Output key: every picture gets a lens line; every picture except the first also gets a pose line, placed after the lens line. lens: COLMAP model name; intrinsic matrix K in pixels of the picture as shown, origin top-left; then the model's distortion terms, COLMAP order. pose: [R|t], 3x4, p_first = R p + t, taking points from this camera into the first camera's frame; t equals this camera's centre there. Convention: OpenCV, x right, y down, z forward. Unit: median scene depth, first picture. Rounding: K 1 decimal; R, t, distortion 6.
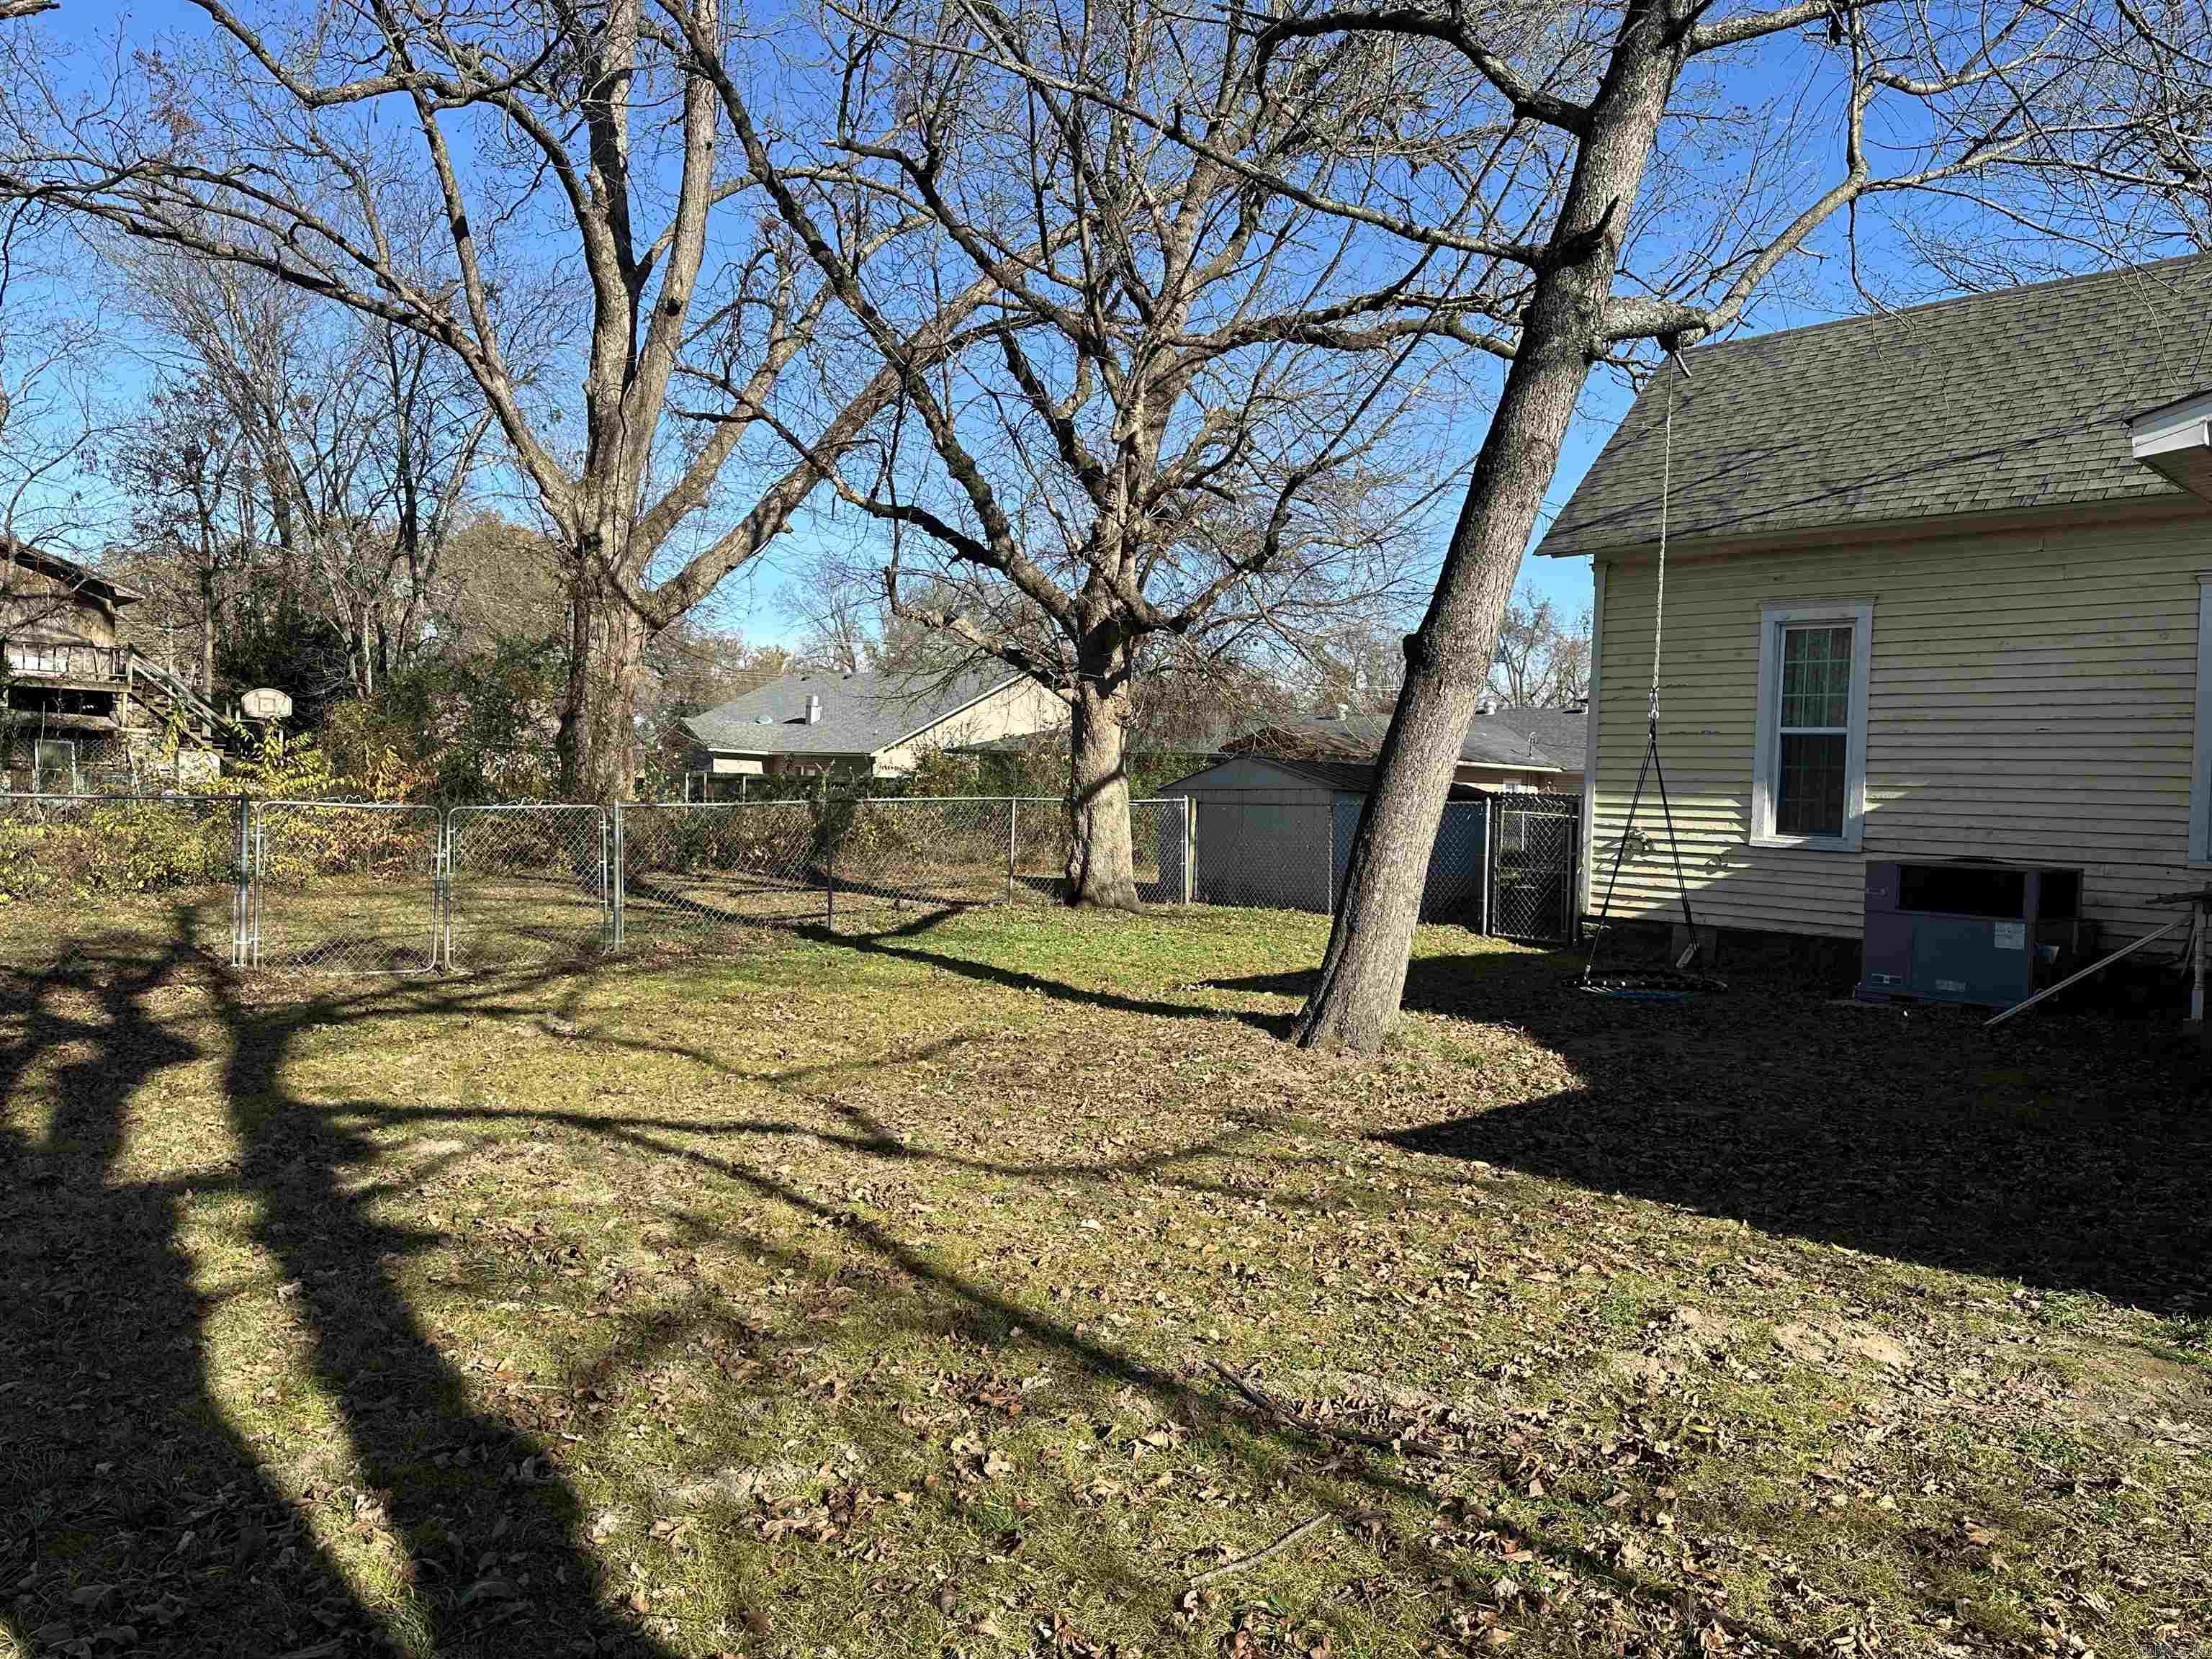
lens RADIAL K [[1501.5, 0, 1106.0], [0, 1501.5, 829.5], [0, 0, 1]] dist [-0.002393, -0.039803]
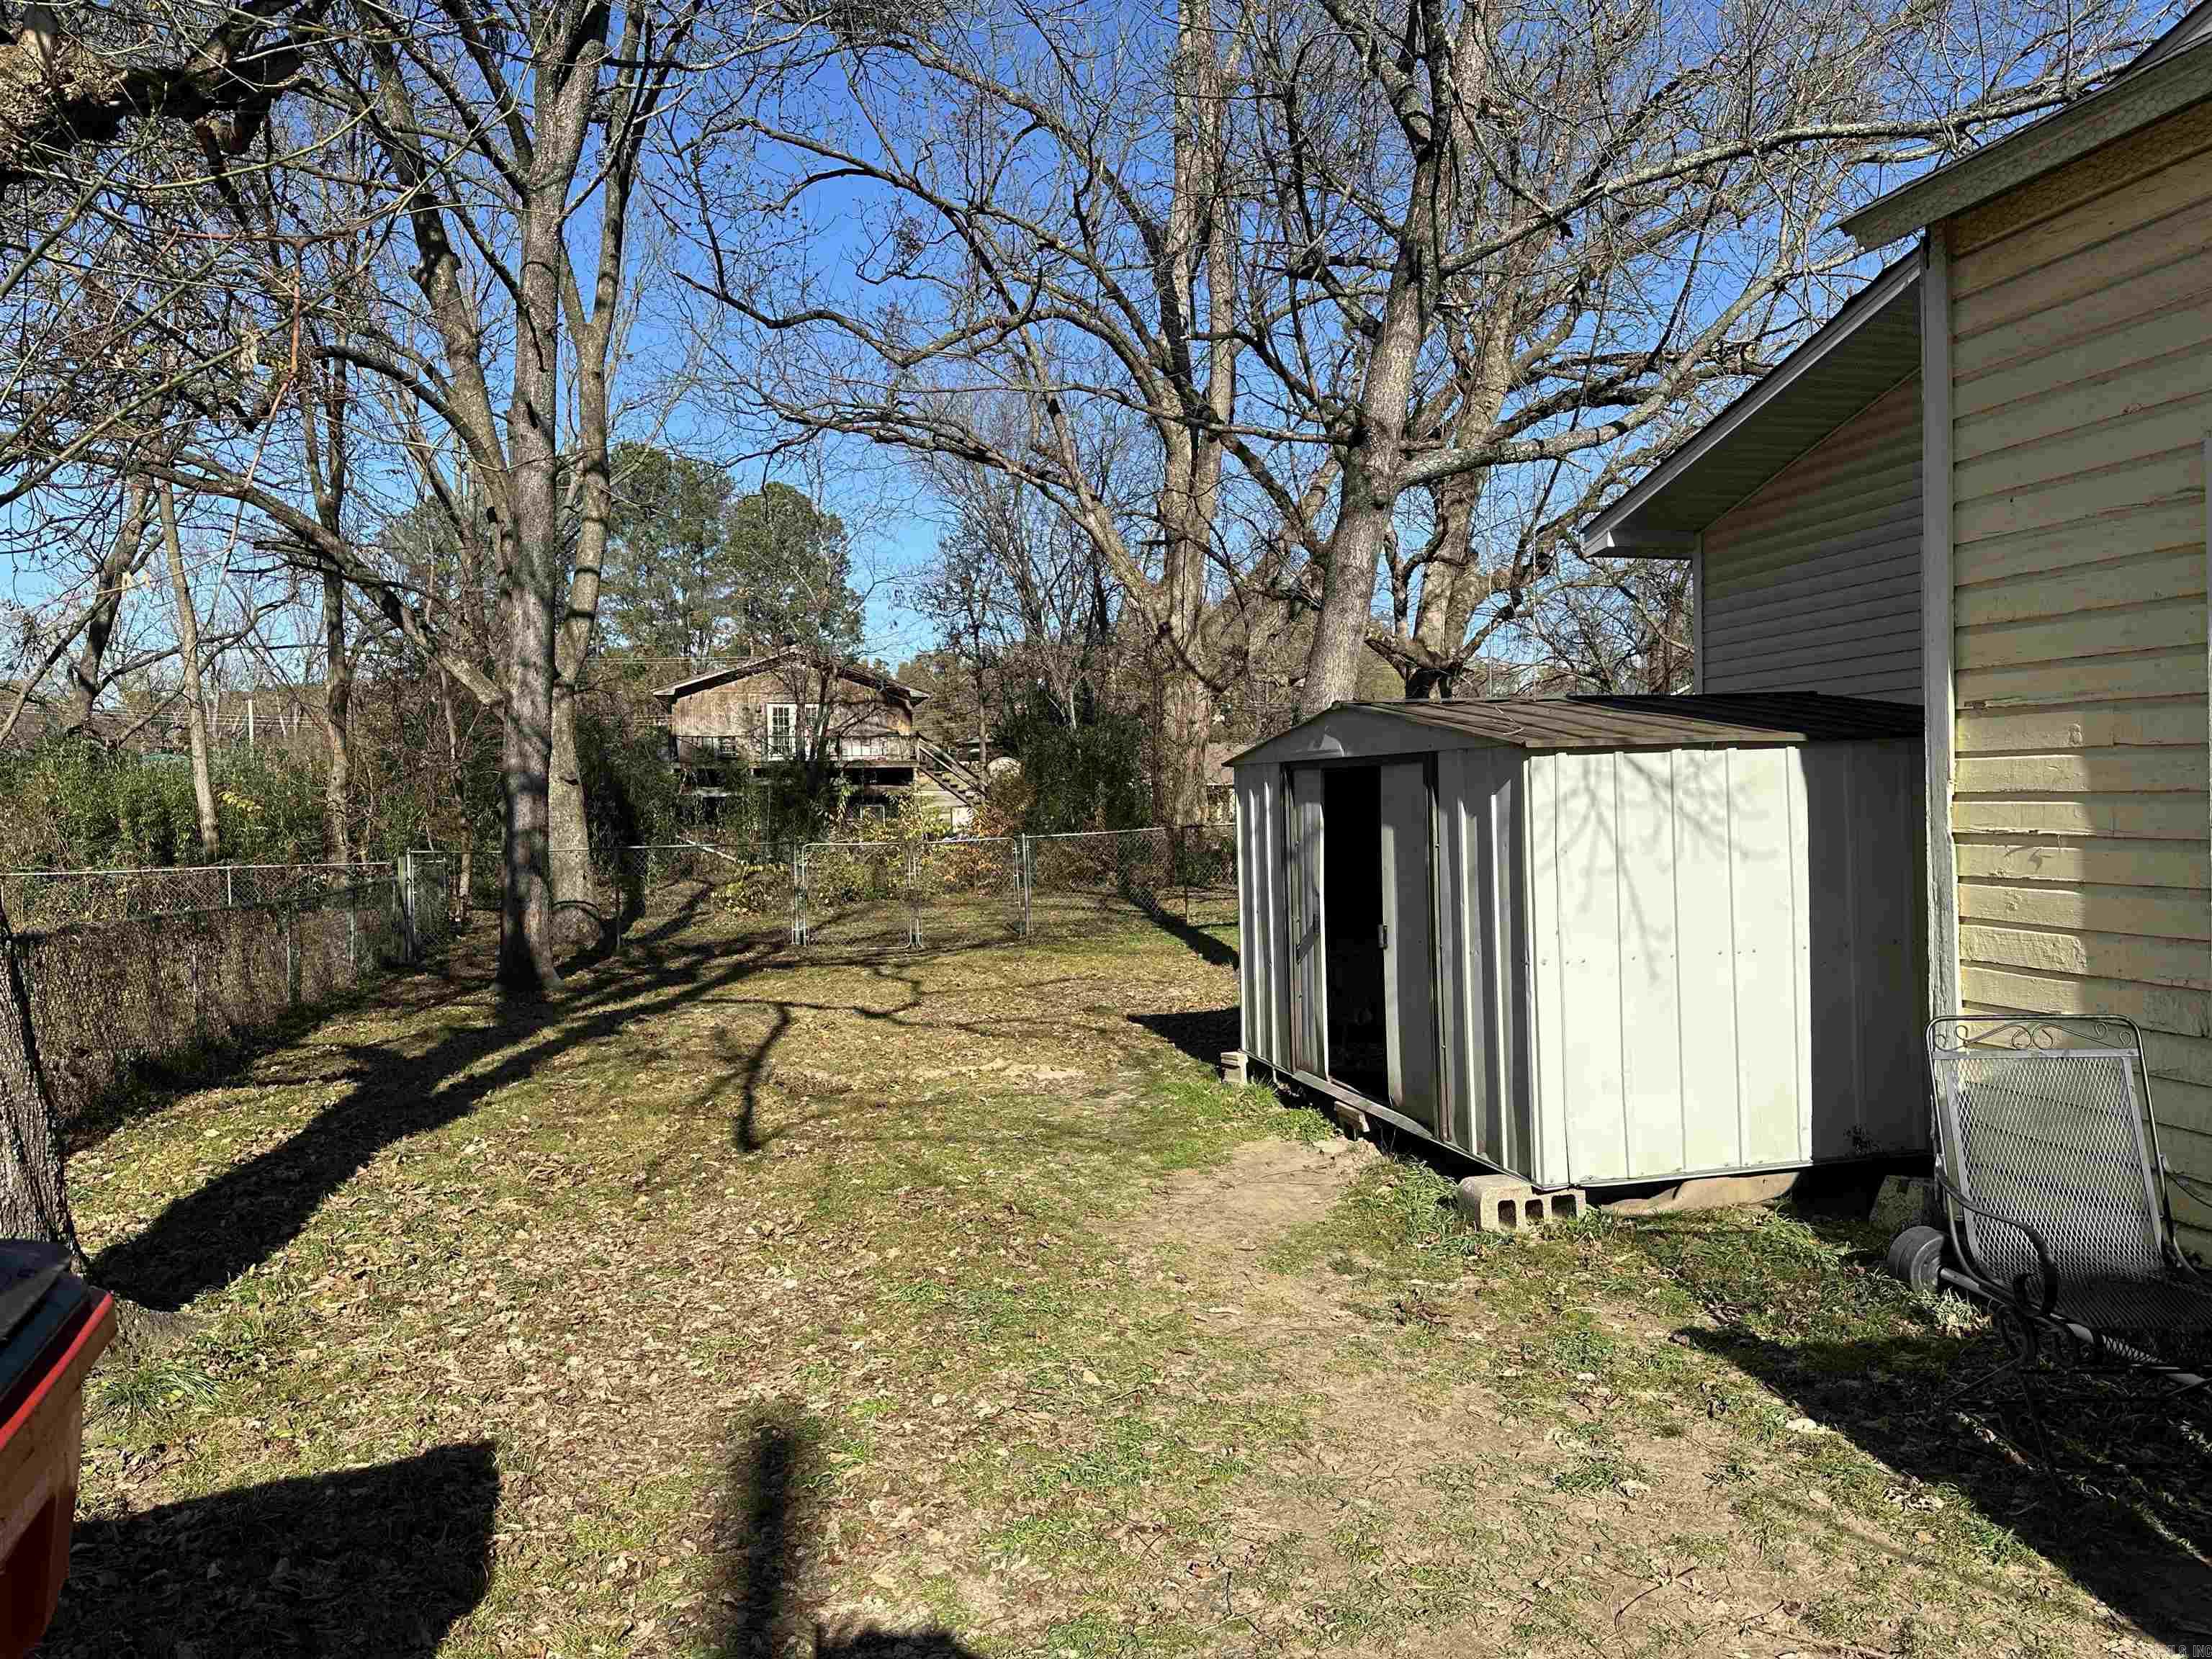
lens RADIAL K [[1501.5, 0, 1106.0], [0, 1501.5, 829.5], [0, 0, 1]] dist [-0.002393, -0.039803]
pose [[0.857427, -0.044583, -0.512670, 0.257751], [0.035543, 0.998992, -0.027430, 0.010953], [0.513376, 0.005297, 0.858147, -0.116844]]
